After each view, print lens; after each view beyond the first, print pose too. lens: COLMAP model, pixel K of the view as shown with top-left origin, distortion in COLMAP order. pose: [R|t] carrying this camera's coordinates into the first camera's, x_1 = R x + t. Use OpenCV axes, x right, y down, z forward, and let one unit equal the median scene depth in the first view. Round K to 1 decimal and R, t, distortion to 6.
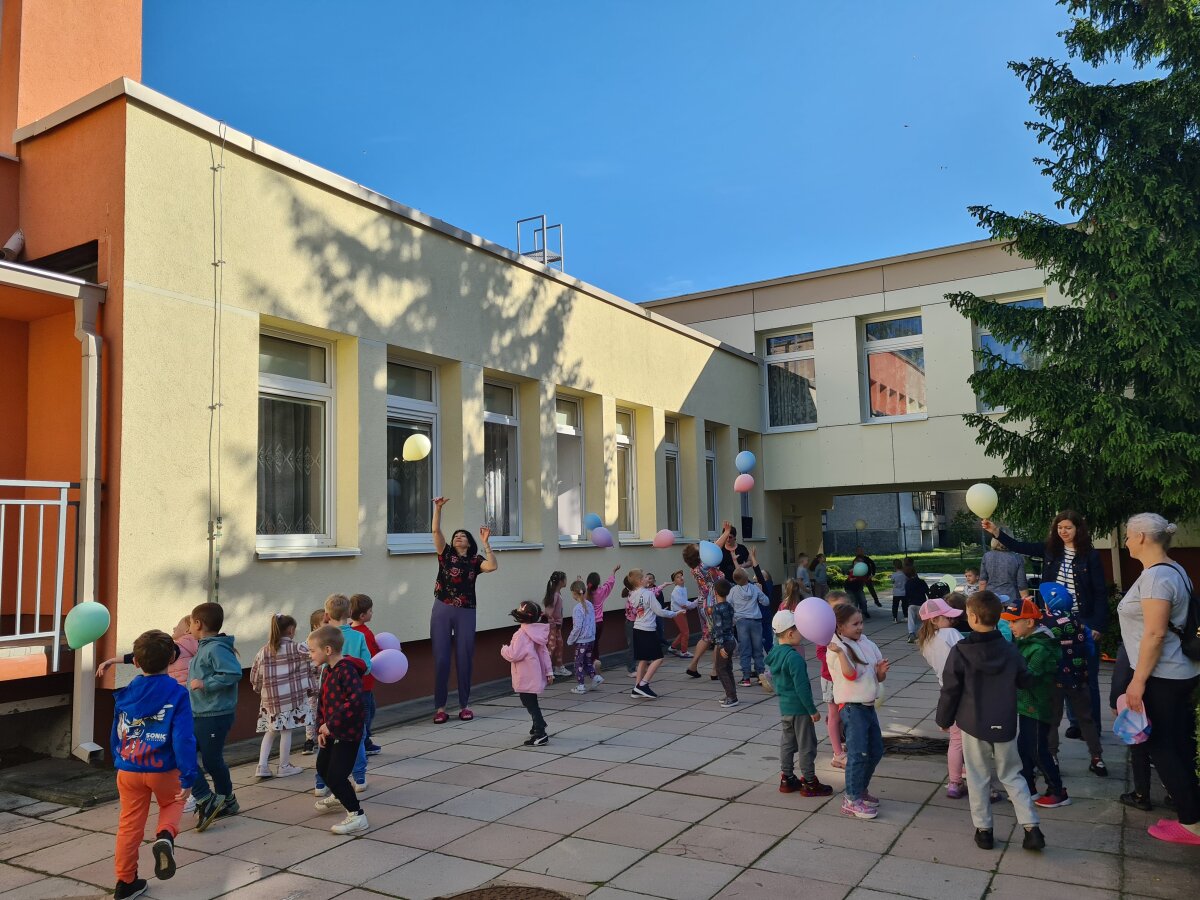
lens RADIAL K [[907.0, 0, 595.6], [0, 907.0, 466.3], [0, 0, 1]] dist [0.070027, -0.062900]
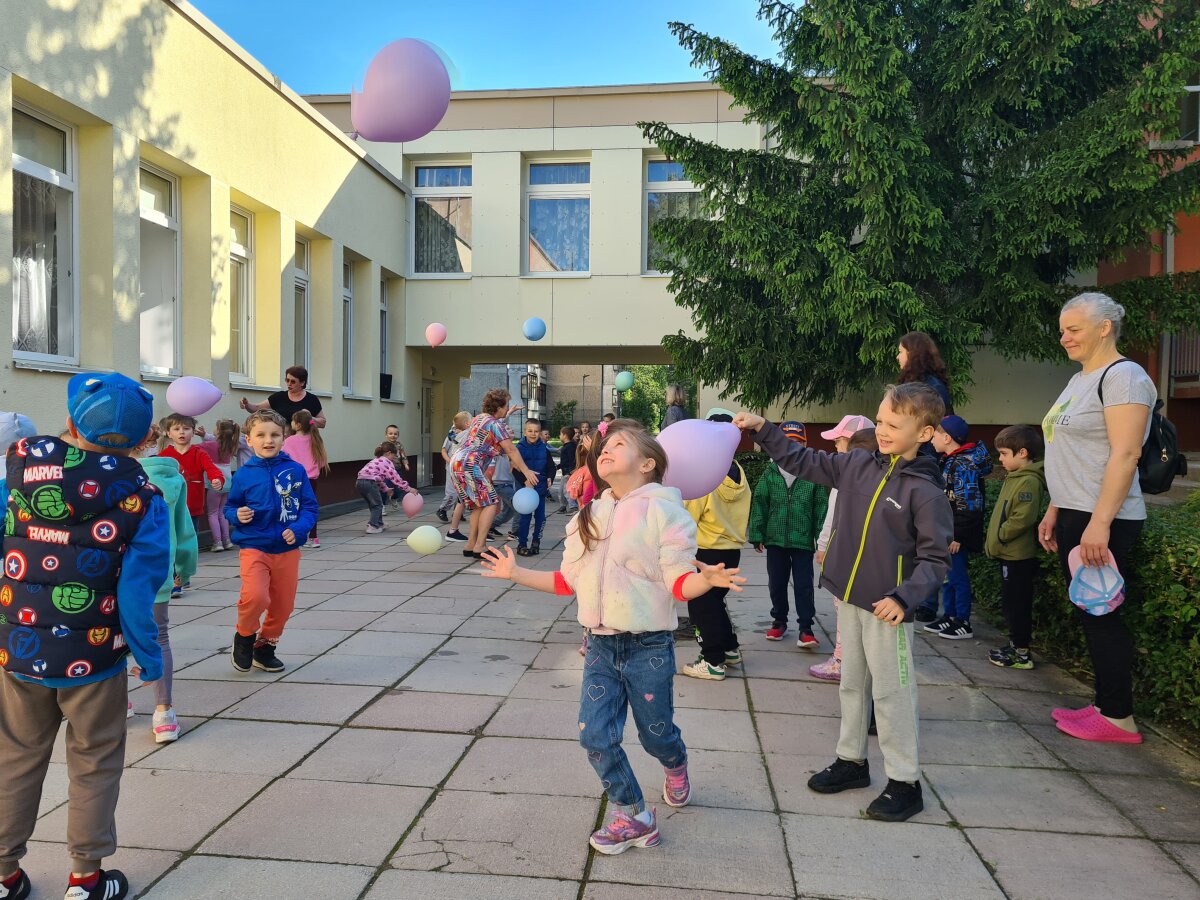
lens RADIAL K [[907.0, 0, 595.6], [0, 907.0, 466.3], [0, 0, 1]] dist [0.070027, -0.062900]
pose [[0.907010, 0.021907, 0.420539, -0.019091], [-0.073126, 0.991667, 0.106058, 0.055350], [-0.414712, -0.126948, 0.901054, 0.208103]]
